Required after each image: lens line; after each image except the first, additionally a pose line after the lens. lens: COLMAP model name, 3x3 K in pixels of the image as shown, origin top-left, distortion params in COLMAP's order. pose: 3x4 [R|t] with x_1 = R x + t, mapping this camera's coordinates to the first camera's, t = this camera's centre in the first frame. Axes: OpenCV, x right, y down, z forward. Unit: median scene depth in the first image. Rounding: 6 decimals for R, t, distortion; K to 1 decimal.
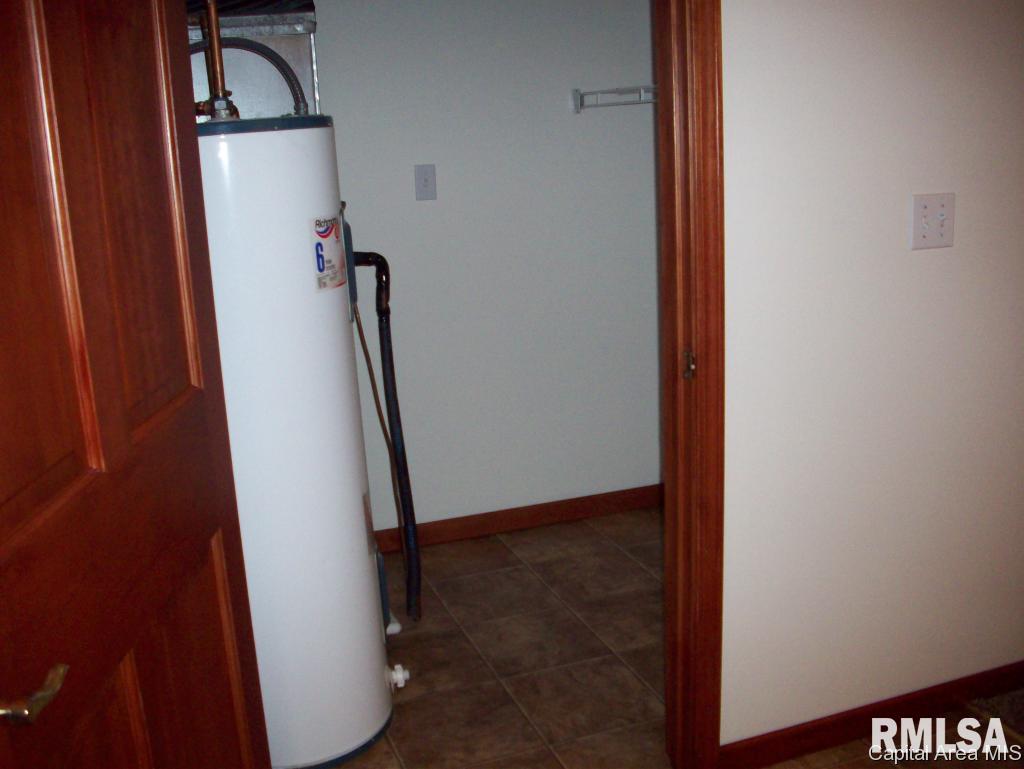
lens RADIAL K [[1083.1, 0, 512.0], [0, 1083.1, 384.5], [0, 0, 1]] dist [-0.004690, -0.004282]
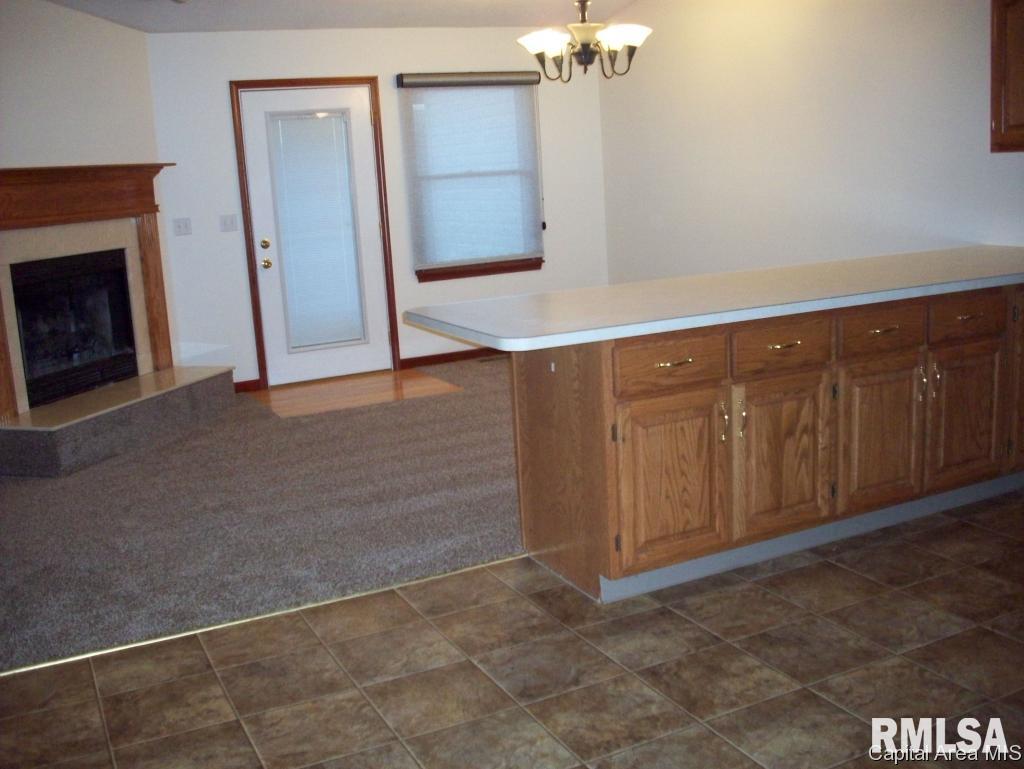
lens RADIAL K [[1083.1, 0, 512.0], [0, 1083.1, 384.5], [0, 0, 1]] dist [-0.004690, -0.004282]
pose [[-0.100487, -0.153745, 0.982988, -0.901277], [0.289380, 0.940759, 0.176723, -0.211719], [-0.951925, 0.302215, -0.050043, 1.004805]]
